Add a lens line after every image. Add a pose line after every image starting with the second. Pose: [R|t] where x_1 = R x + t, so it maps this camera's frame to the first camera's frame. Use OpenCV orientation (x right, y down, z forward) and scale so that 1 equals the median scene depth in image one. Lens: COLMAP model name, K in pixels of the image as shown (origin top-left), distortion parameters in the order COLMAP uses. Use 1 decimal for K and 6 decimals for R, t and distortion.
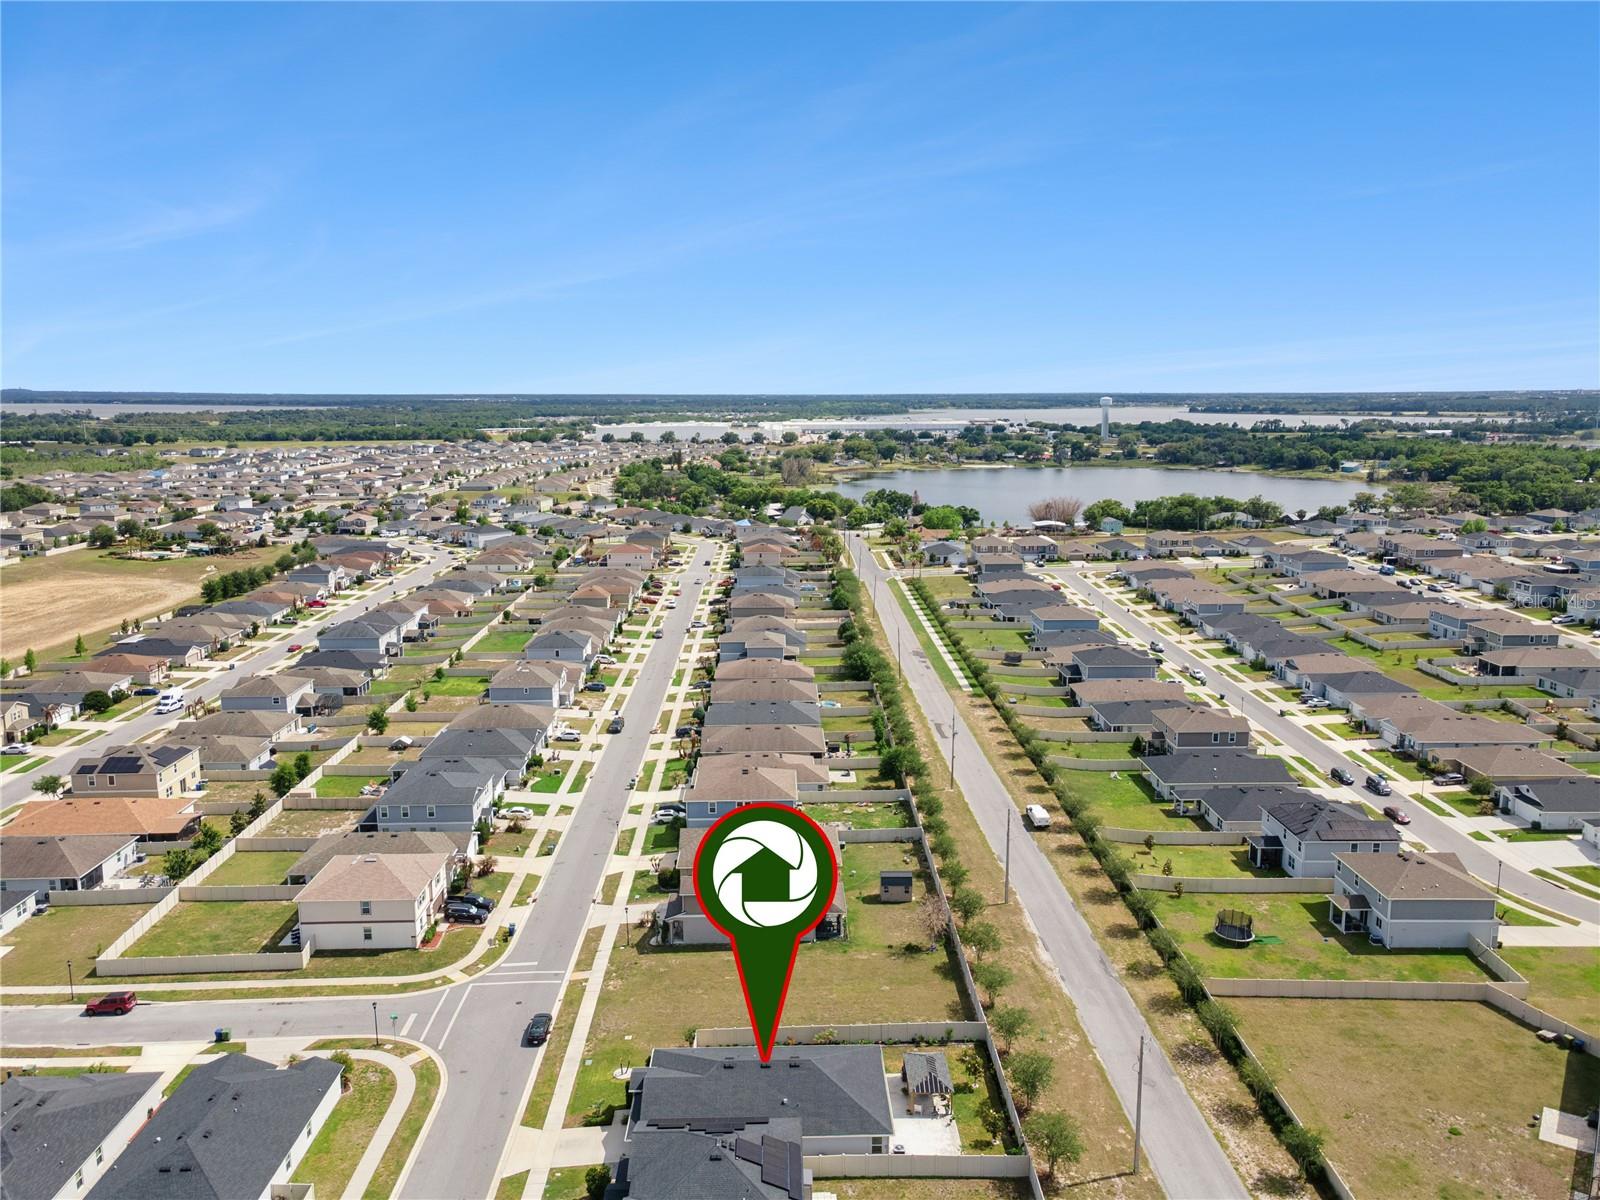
lens RADIAL K [[1207.5, 0, 803.0], [0, 1207.5, 596.0], [0, 0, 1]] dist [0.048980, 0.001386]
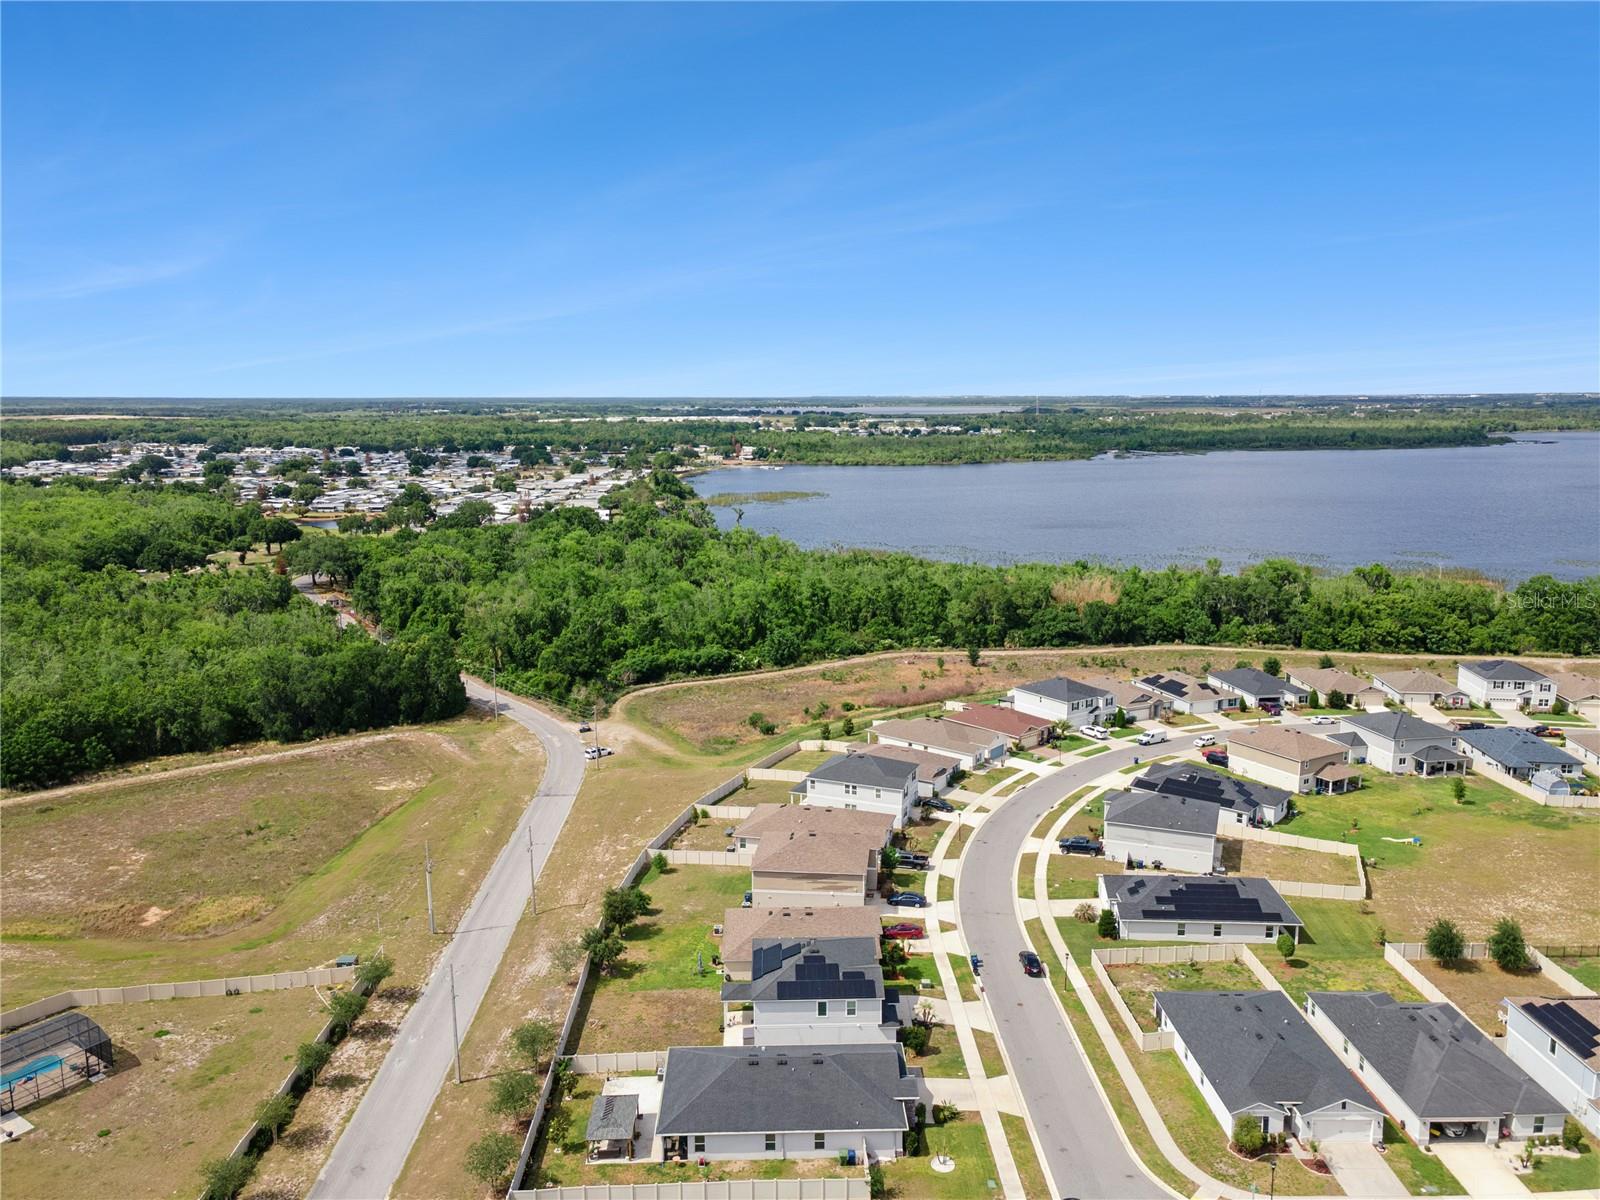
lens RADIAL K [[1191.5, 0, 804.1], [0, 1191.5, 601.4], [0, 0, 1]] dist [0.045630, 0.005617]
pose [[-0.999960, 0.007230, -0.005331, -0.037112], [0.004962, 0.939277, 0.343124, -0.255927], [0.007488, 0.343084, -0.939275, 1.443059]]
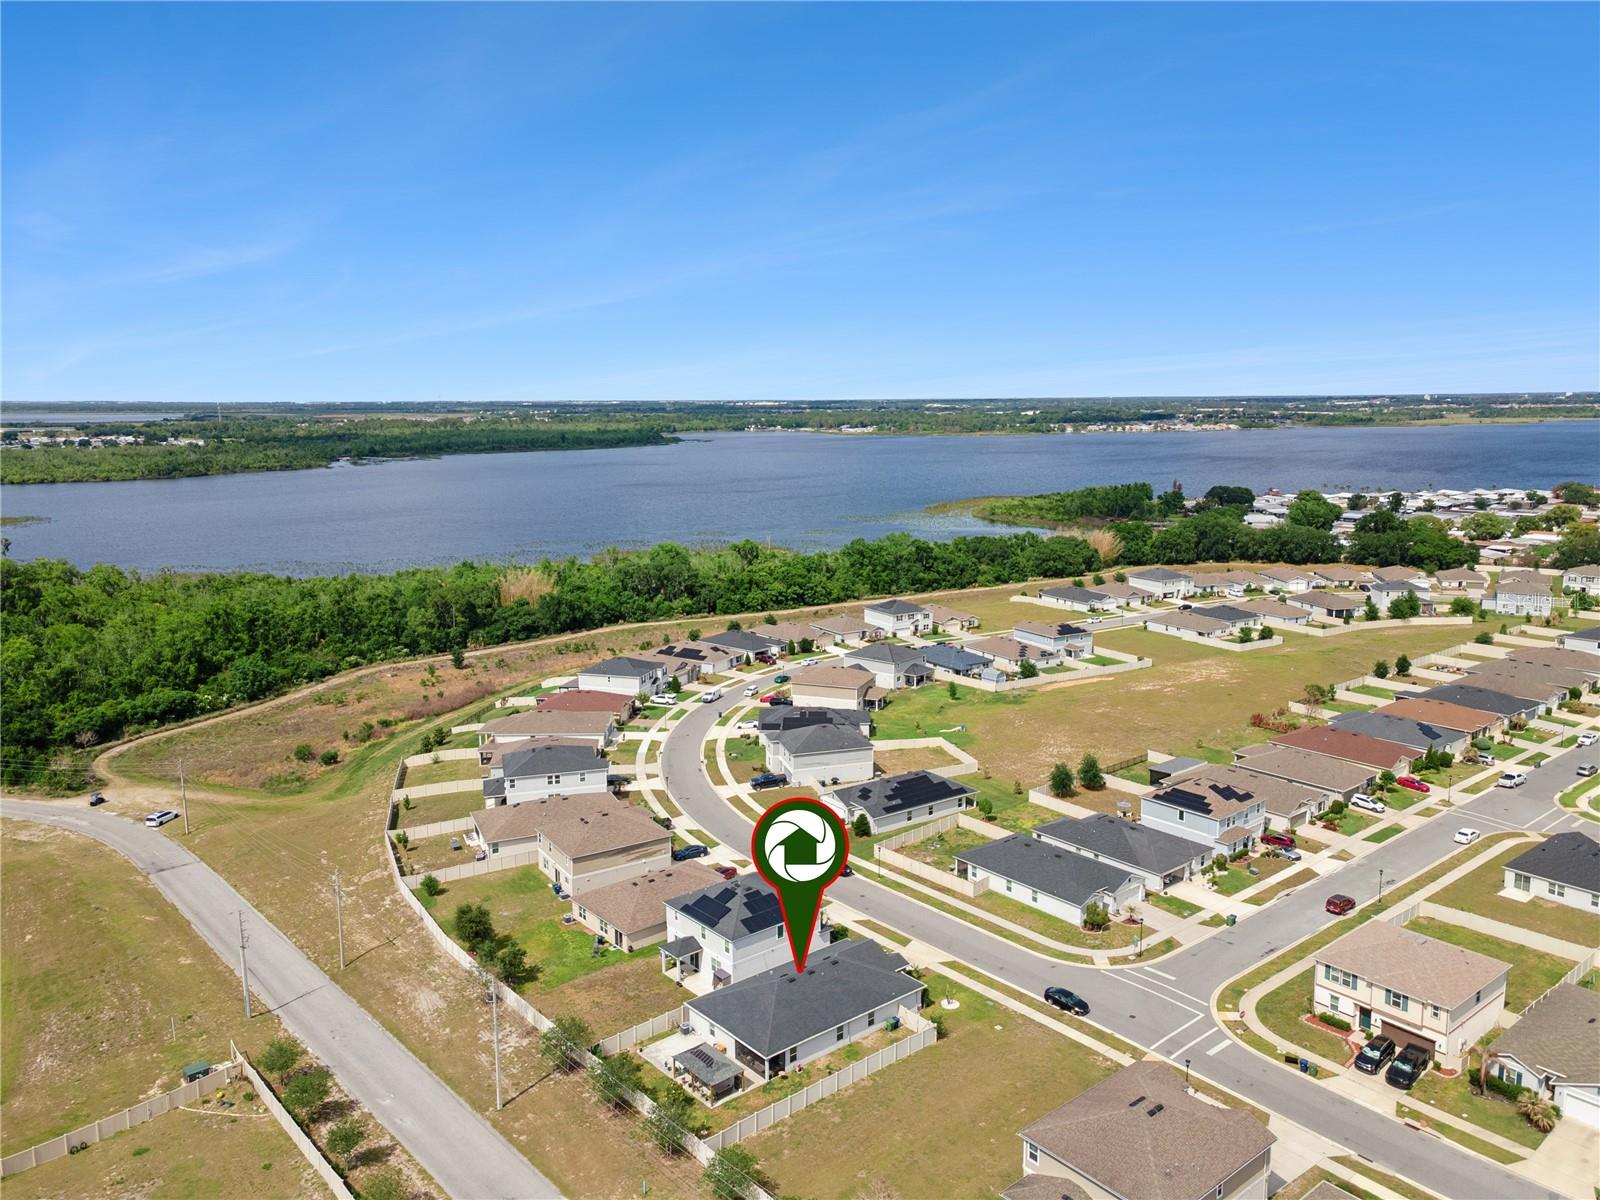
lens RADIAL K [[1191.5, 0, 804.1], [0, 1191.5, 601.4], [0, 0, 1]] dist [0.045630, 0.005617]
pose [[-0.783840, 0.115629, -0.610102, 0.503583], [-0.098858, 0.946742, 0.306441, -0.242774], [0.613043, 0.300514, -0.730664, 1.379502]]
